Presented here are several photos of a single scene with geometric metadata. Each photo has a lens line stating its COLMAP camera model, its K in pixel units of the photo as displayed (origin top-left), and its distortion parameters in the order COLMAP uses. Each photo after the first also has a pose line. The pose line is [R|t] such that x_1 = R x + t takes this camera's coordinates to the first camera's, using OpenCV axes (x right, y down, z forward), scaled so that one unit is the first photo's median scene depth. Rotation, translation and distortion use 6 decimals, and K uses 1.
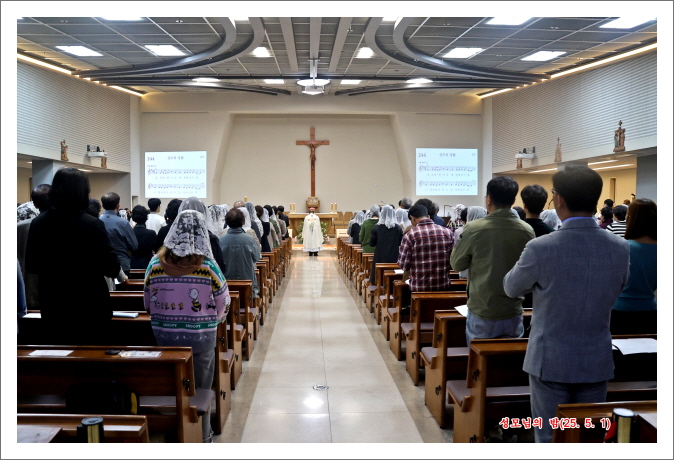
lens RADIAL K [[537.8, 0, 334.1], [0, 537.8, 234.1], [0, 0, 1]] dist [-0.192636, 0.185154]
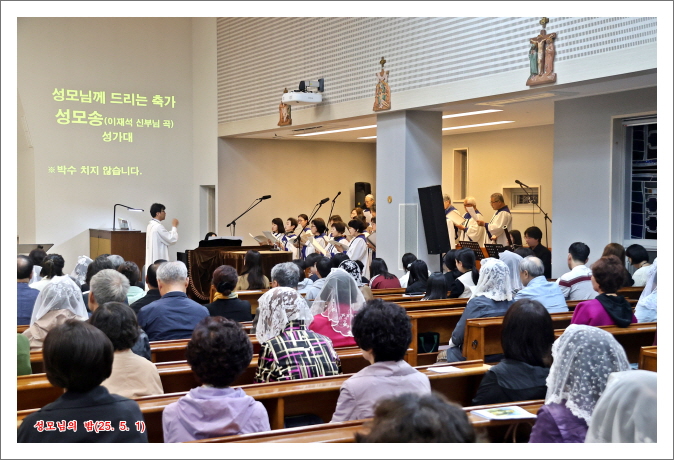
lens RADIAL K [[960.6, 0, 337.0], [0, 960.6, 230.0], [0, 0, 1]] dist [0.122941, 0.030020]
pose [[0.892330, -0.007822, 0.451315, 0.009229], [0.020303, 0.999533, -0.022821, -0.016202], [-0.450926, 0.029527, 0.892073, 0.298670]]
